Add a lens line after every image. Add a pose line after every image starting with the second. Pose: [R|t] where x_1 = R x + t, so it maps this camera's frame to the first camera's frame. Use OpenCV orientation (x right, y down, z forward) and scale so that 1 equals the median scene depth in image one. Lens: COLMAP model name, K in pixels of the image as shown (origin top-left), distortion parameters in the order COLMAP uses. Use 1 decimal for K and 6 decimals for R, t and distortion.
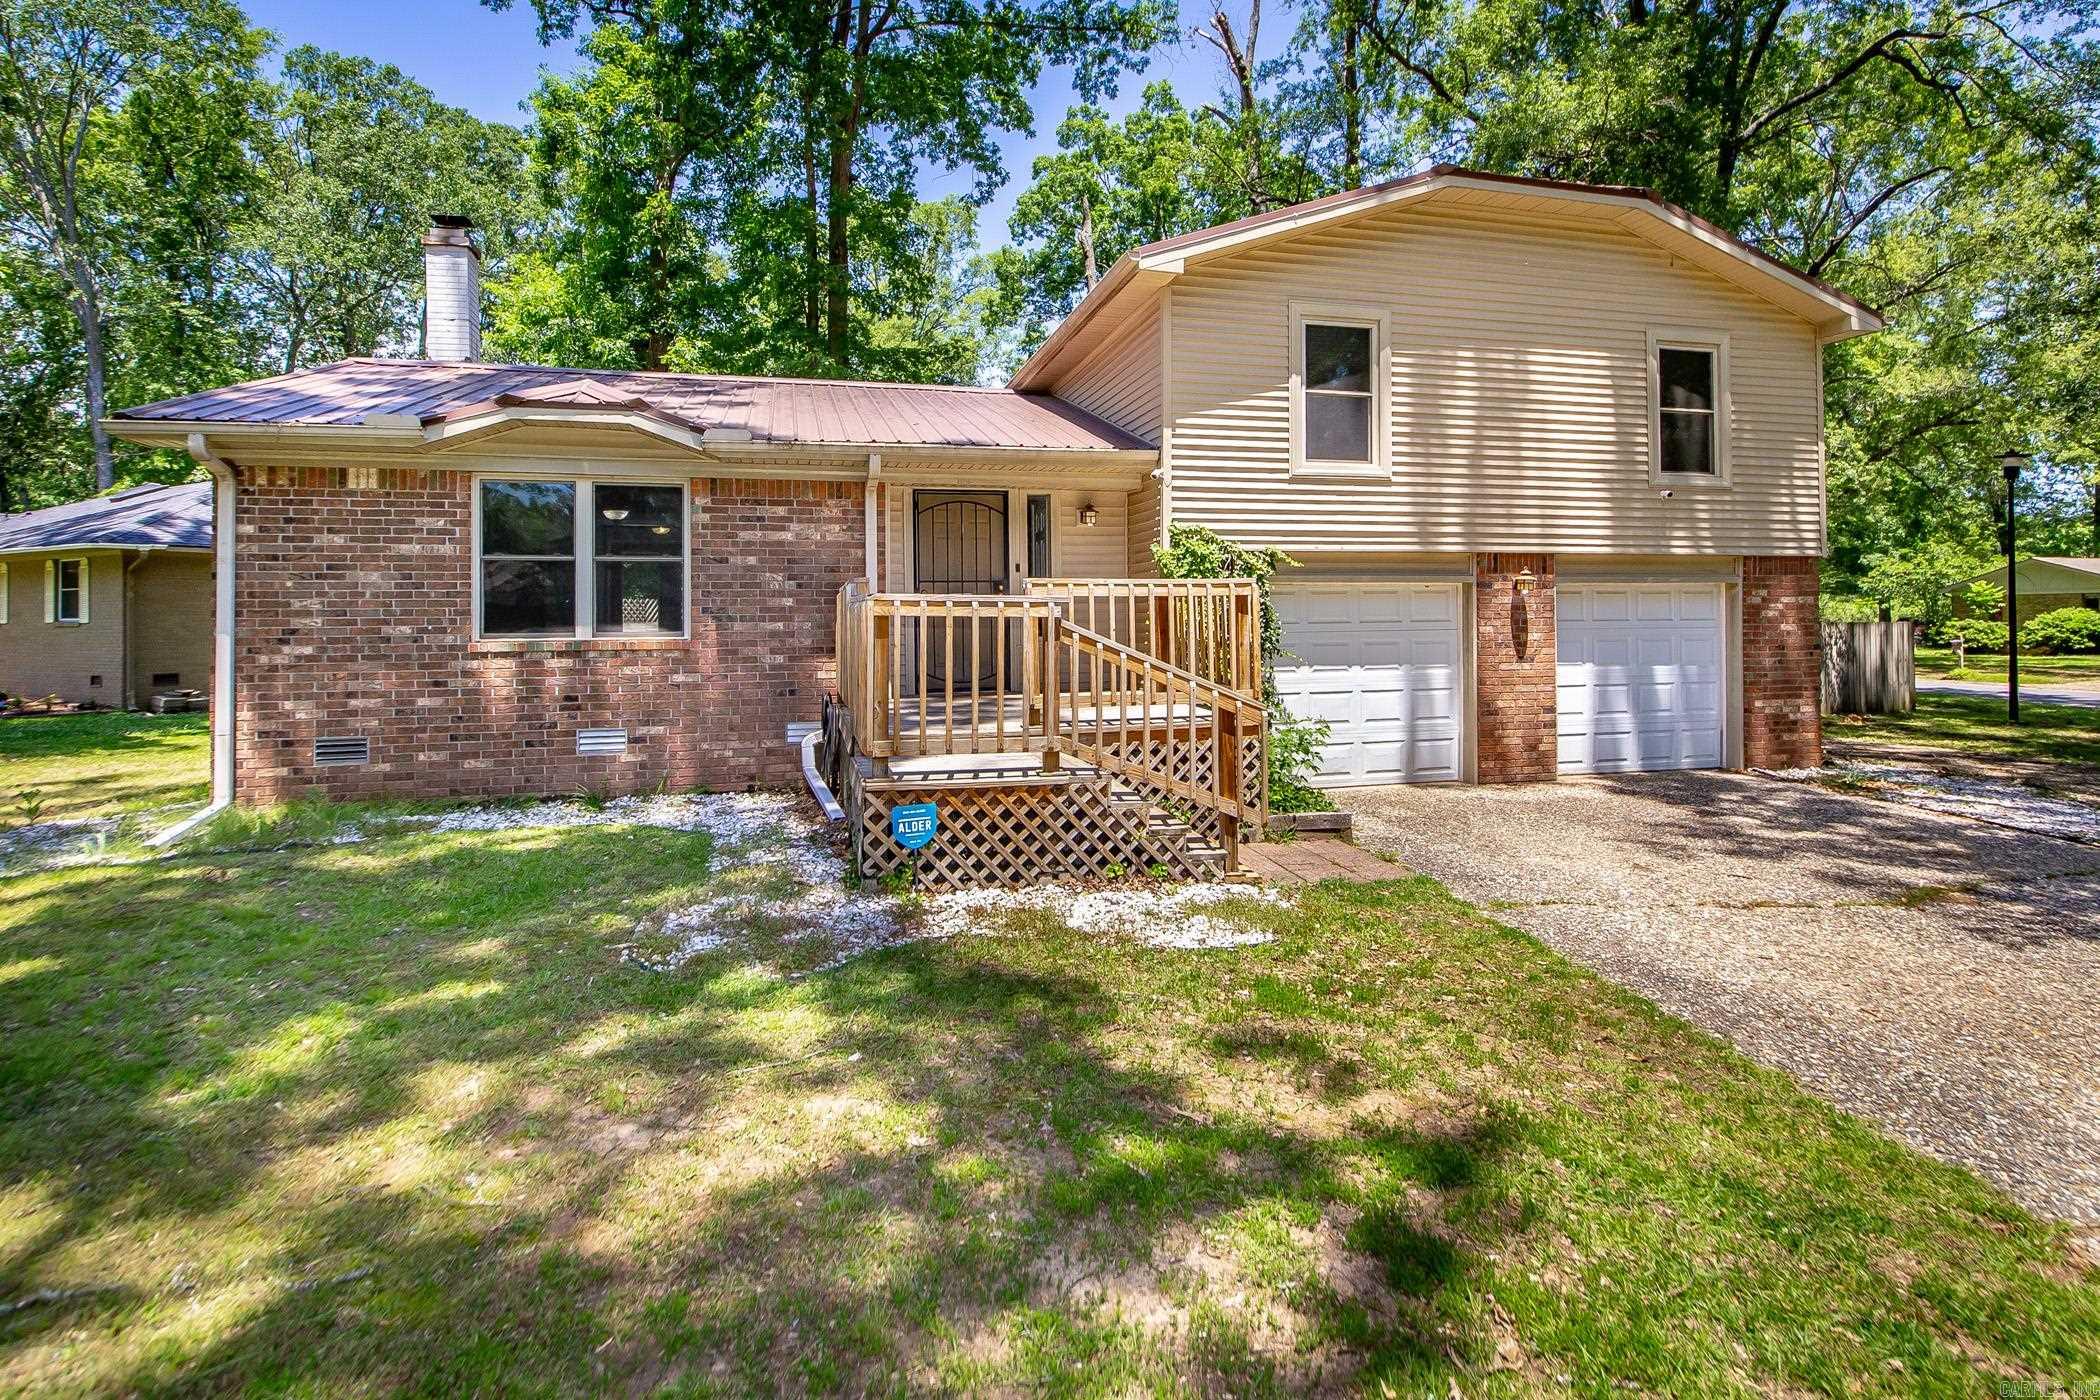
lens RADIAL K [[1049.5, 0, 1078.2], [0, 1049.5, 610.2], [0, 0, 1]] dist [0.000949, -0.002318]
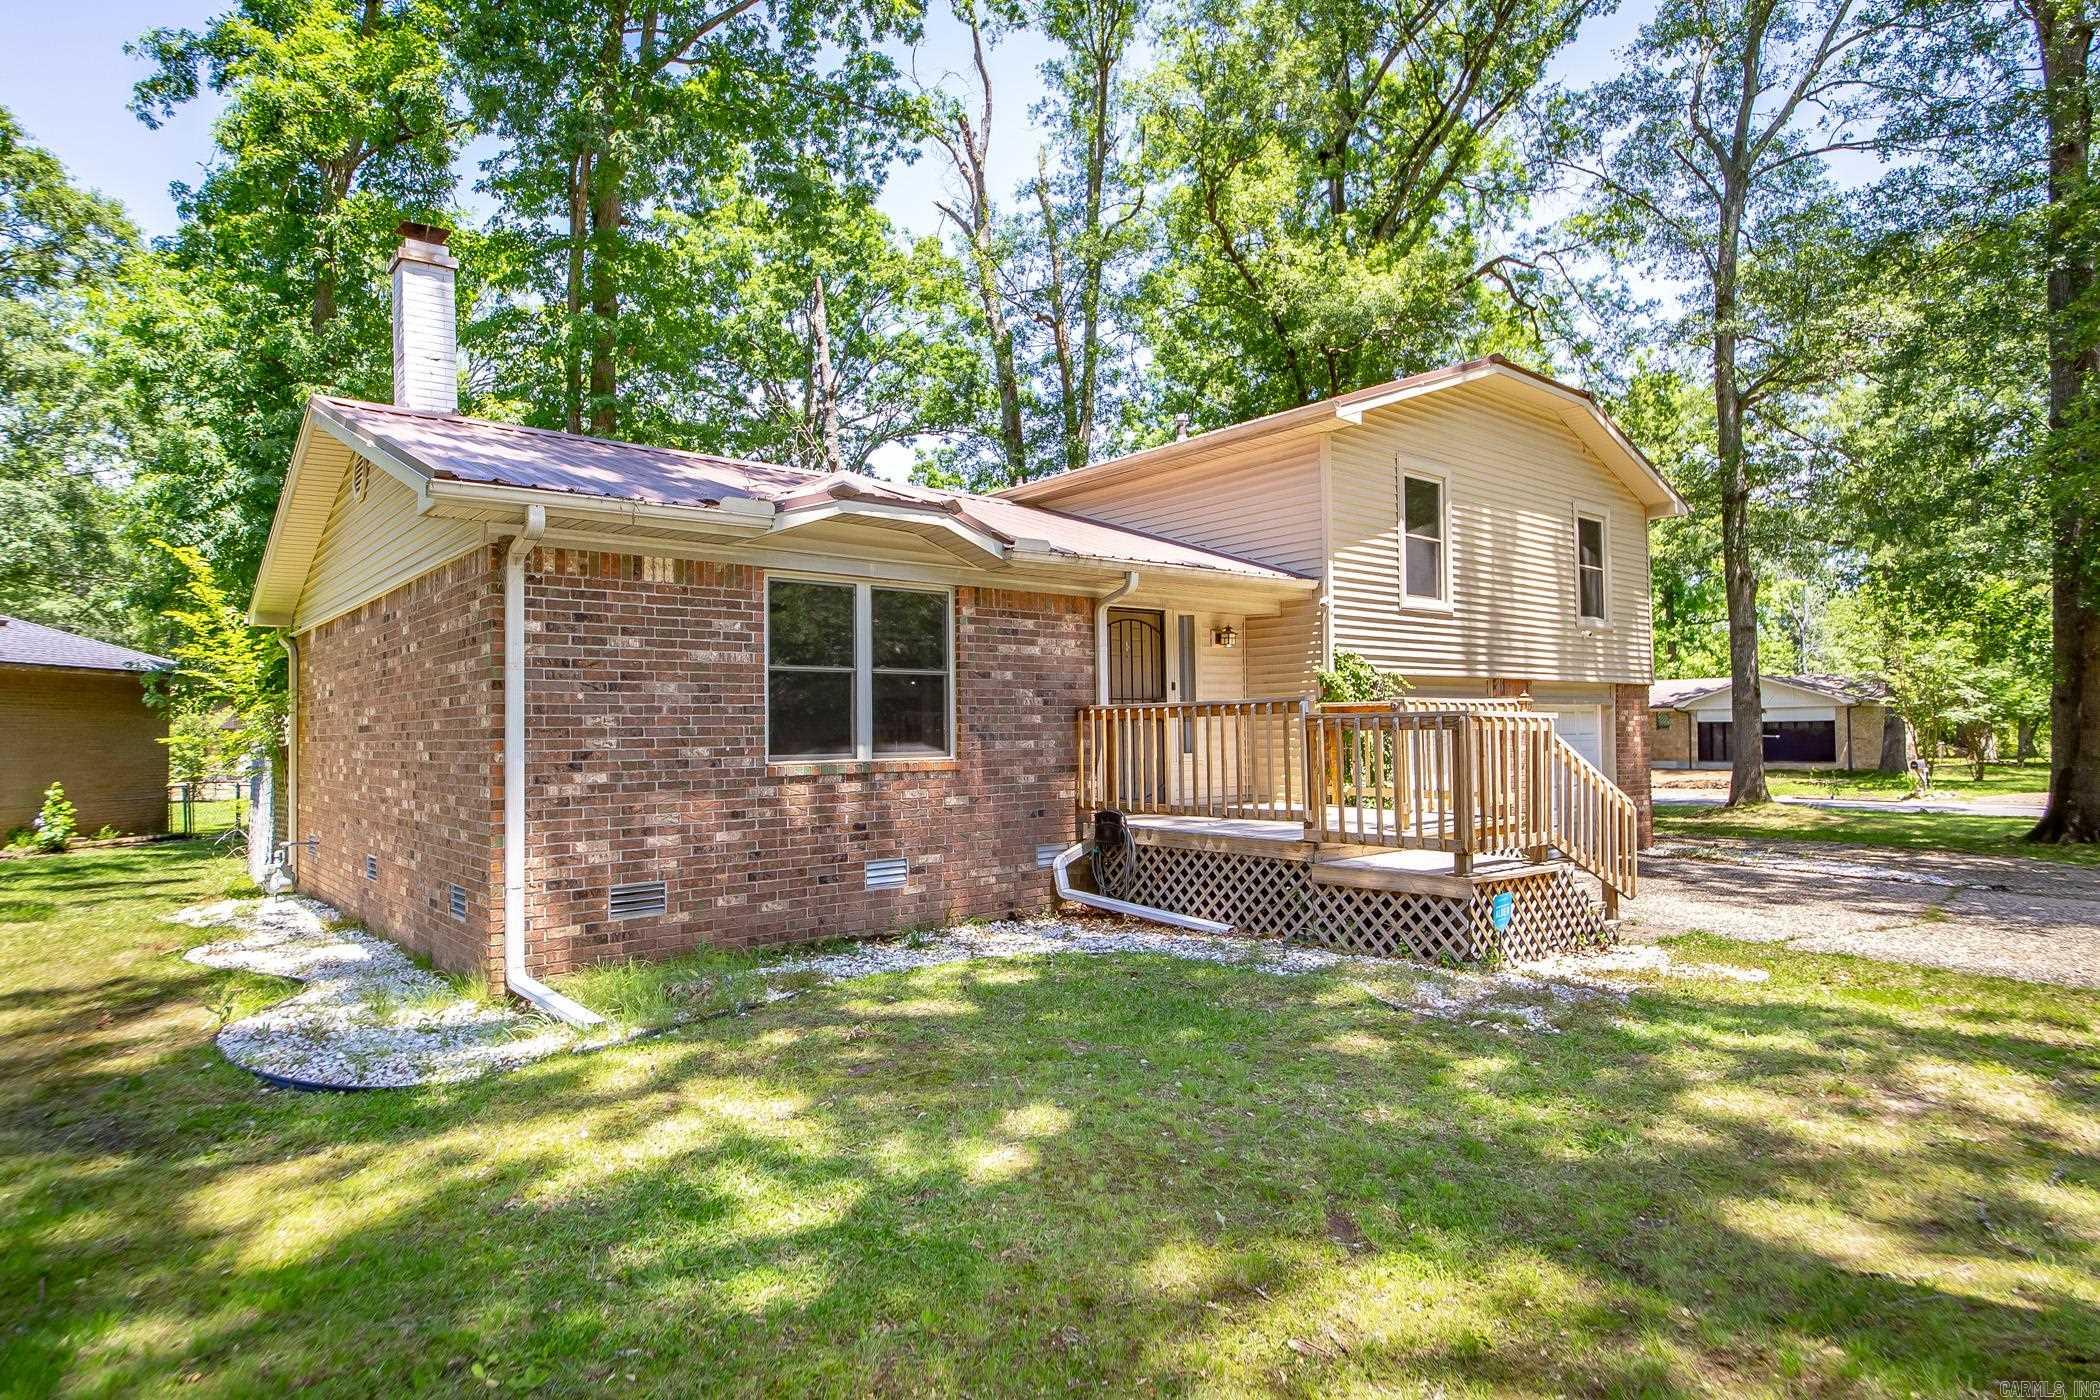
lens RADIAL K [[1148.8, 0, 1044.9], [0, 1148.8, 717.6], [0, 0, 1]] dist [-0.002891, -0.001455]
pose [[0.903189, 0.000730, 0.429243, -0.698902], [0.004874, 0.999917, -0.011955, 0.003263], [-0.429216, 0.012890, 0.903110, 0.045205]]
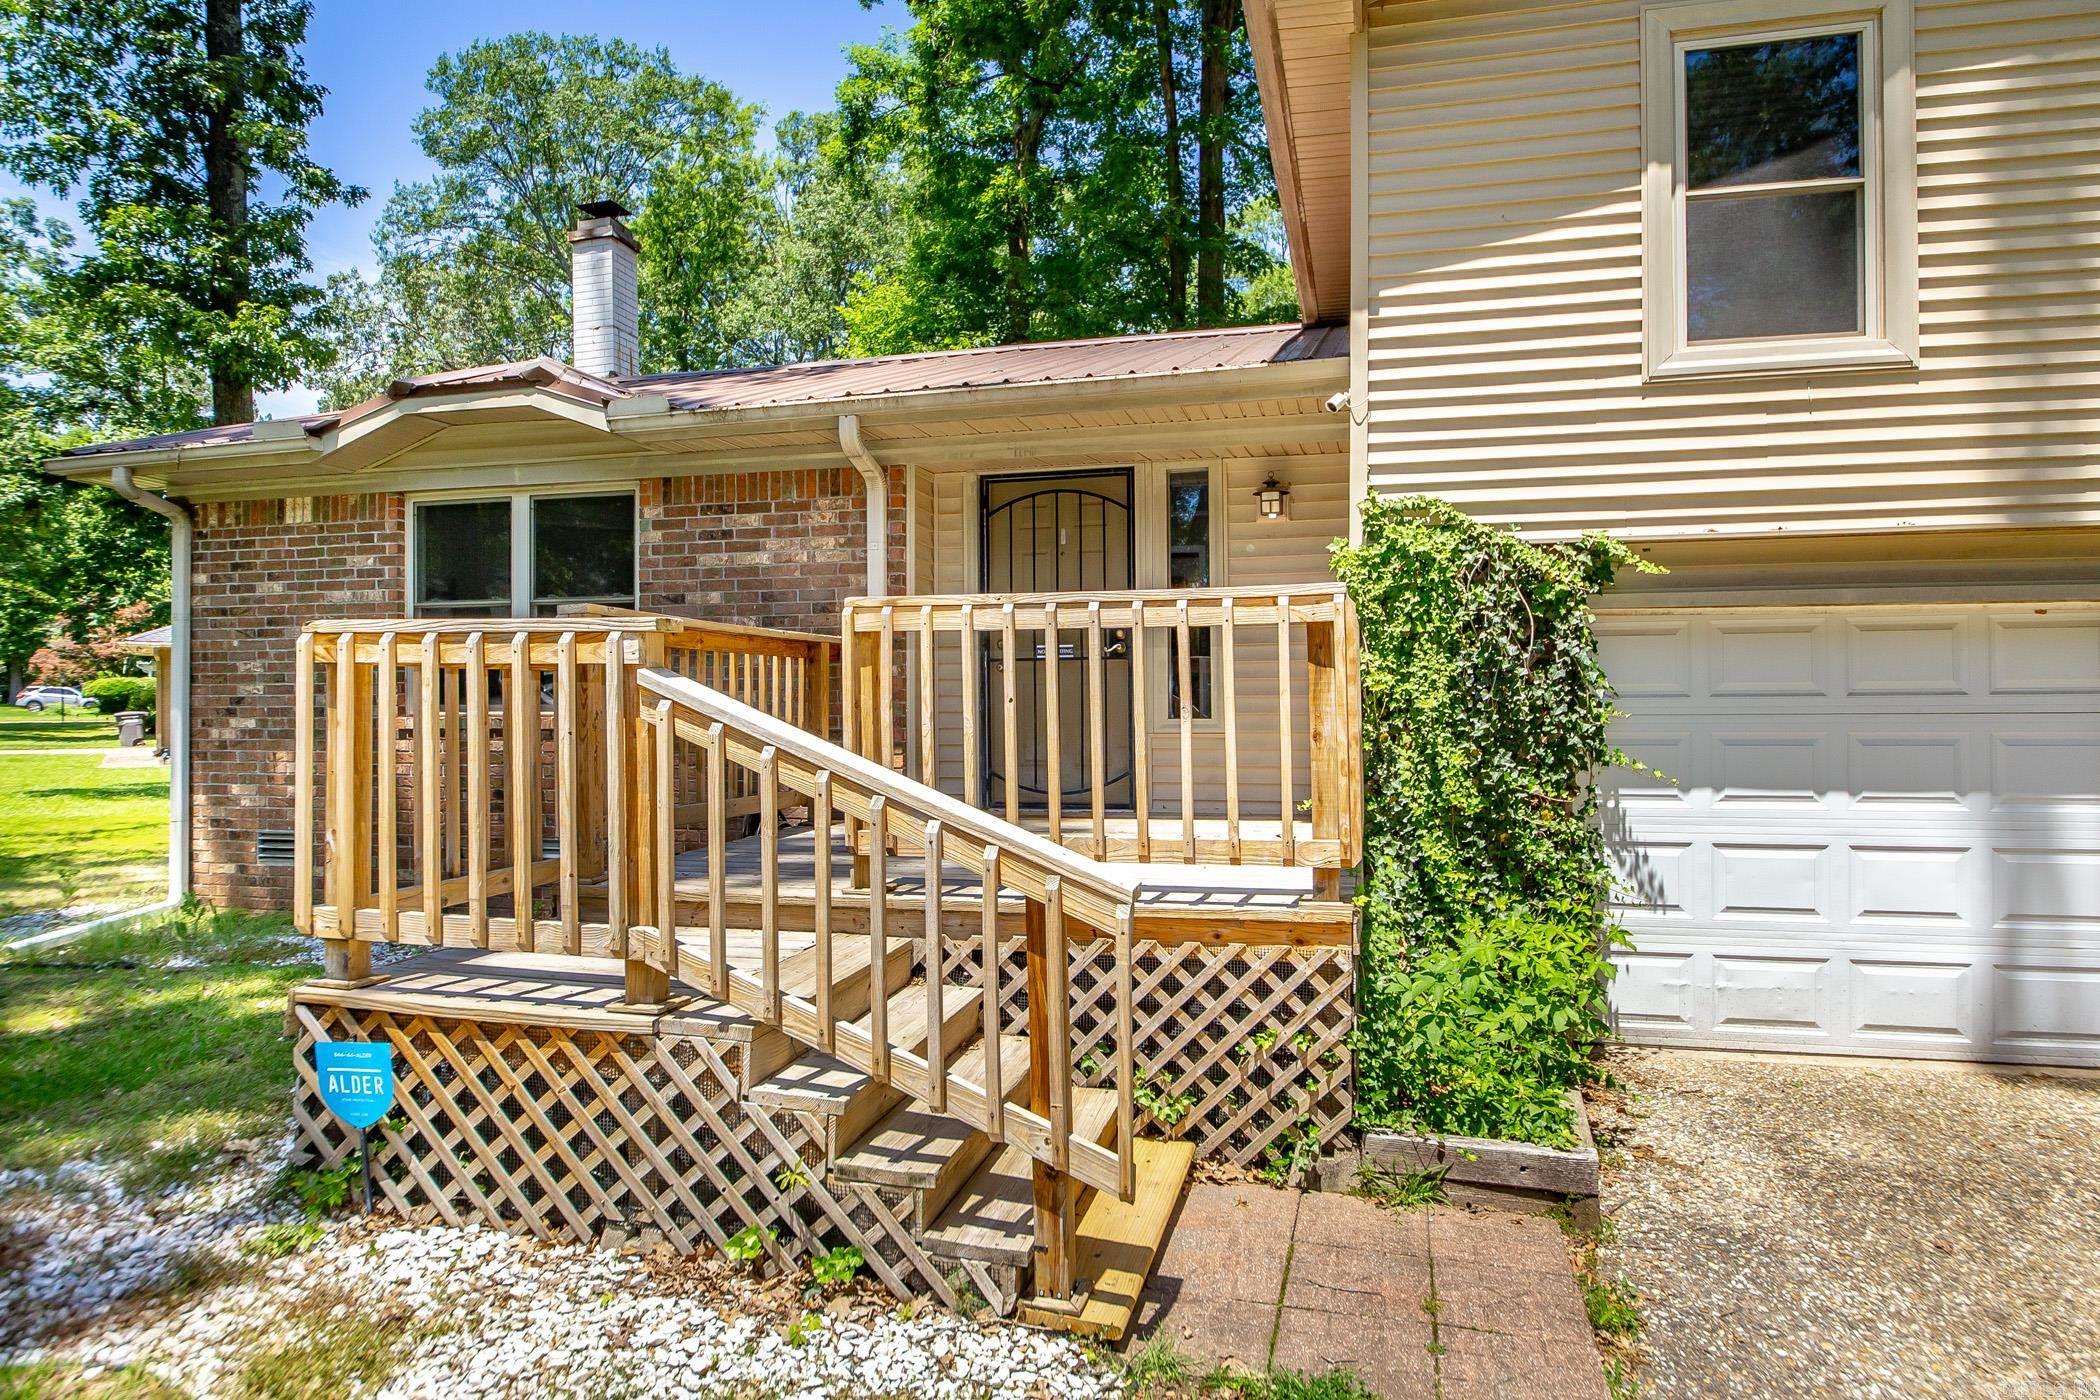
lens RADIAL K [[1276.0, 0, 1047.7], [0, 1276.0, 702.1], [0, 0, 1]] dist [-0.026808, 0.003307]
pose [[0.868657, 0.004266, -0.495396, 0.258784], [-0.000867, 0.999974, 0.007091, 0.012048], [0.495414, -0.005730, 0.868638, 0.390120]]
